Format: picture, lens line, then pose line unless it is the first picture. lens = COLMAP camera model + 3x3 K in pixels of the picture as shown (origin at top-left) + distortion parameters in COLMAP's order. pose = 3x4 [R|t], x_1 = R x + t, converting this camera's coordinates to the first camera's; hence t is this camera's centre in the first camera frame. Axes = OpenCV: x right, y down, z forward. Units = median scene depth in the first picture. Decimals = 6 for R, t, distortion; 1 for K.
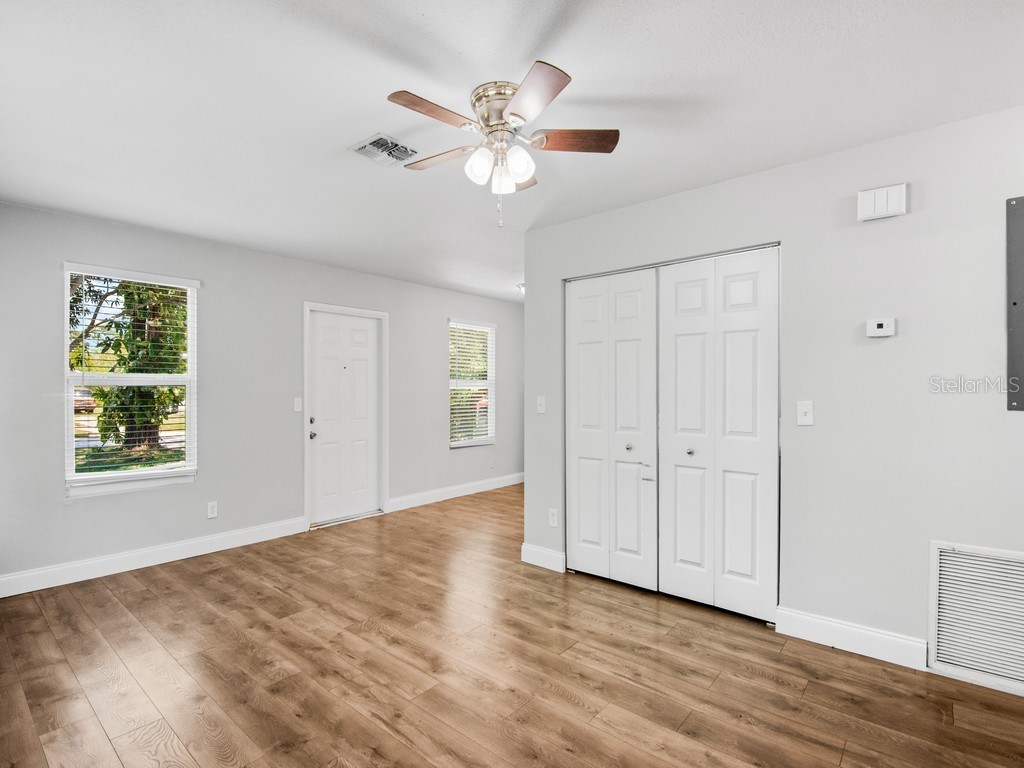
lens RADIAL K [[501.7, 0, 512.1], [0, 501.7, 391.4], [0, 0, 1]] dist [-0.003594, -0.011631]
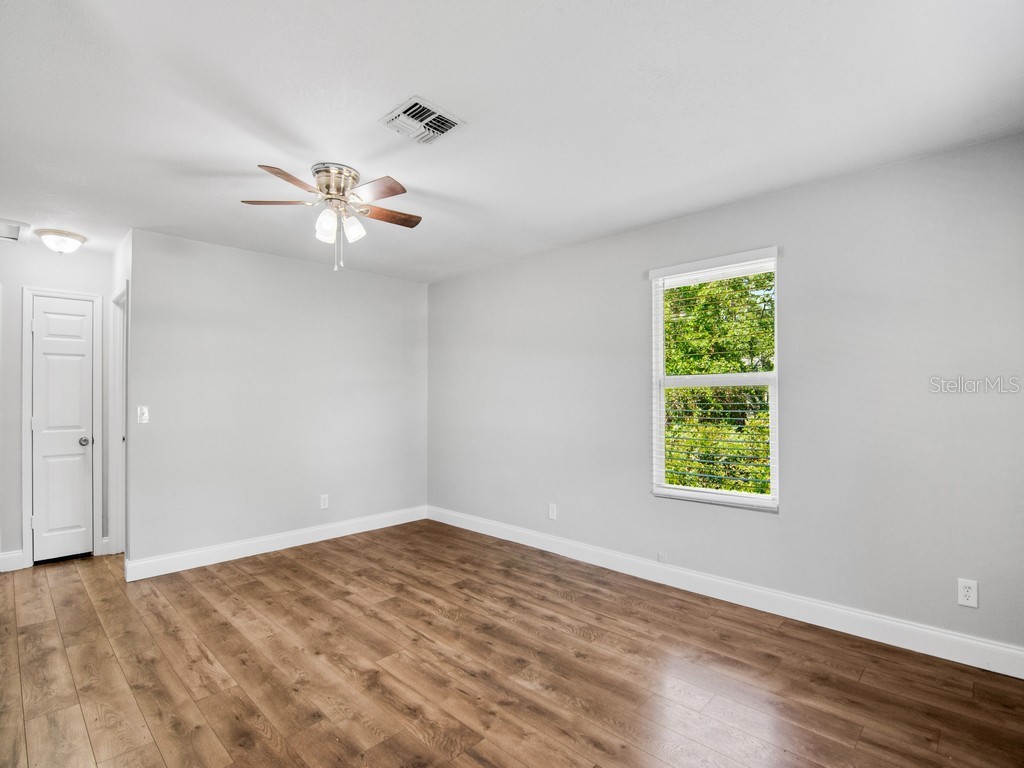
lens RADIAL K [[501.7, 0, 512.1], [0, 501.7, 391.4], [0, 0, 1]] dist [-0.003594, -0.011631]
pose [[-0.997755, 0.005464, 0.066742, -0.385291], [0.004974, 0.999960, -0.007494, -0.001404], [-0.066780, -0.007145, -0.997742, 1.541354]]
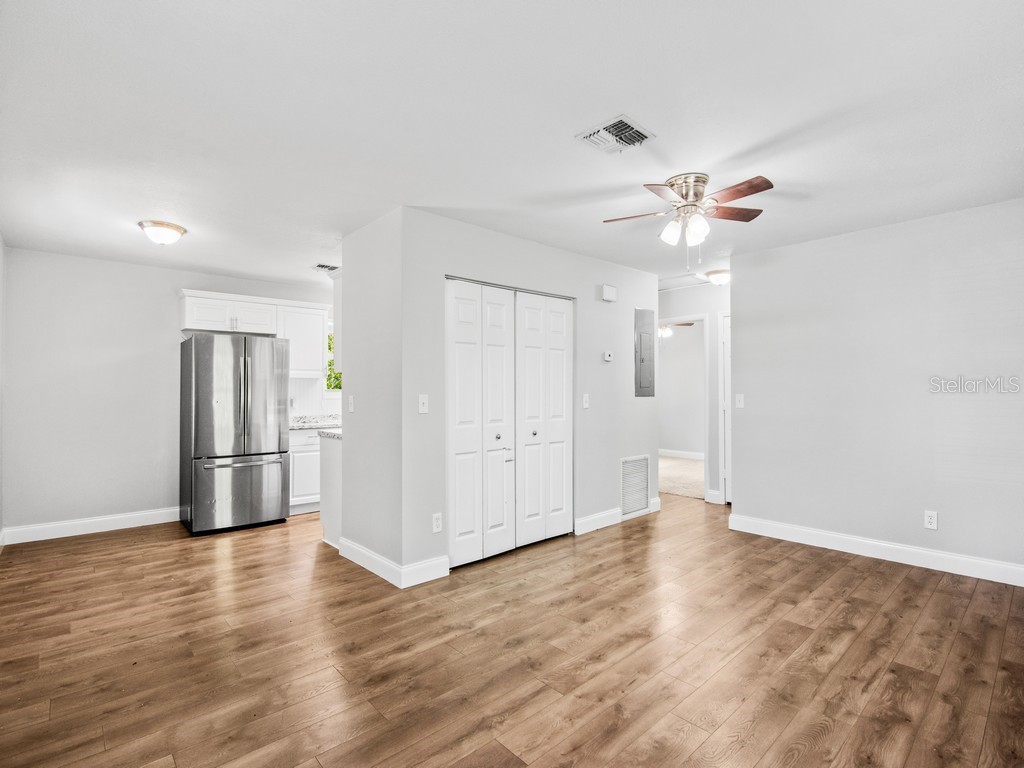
lens RADIAL K [[496.8, 0, 510.7], [0, 496.8, 381.3], [0, 0, 1]] dist [-0.010088, -0.007137]
pose [[0.138209, 0.017773, 0.990244, -1.009524], [0.007281, 0.999794, -0.018961, 0.004239], [-0.990376, 0.009831, 0.138051, 0.885744]]
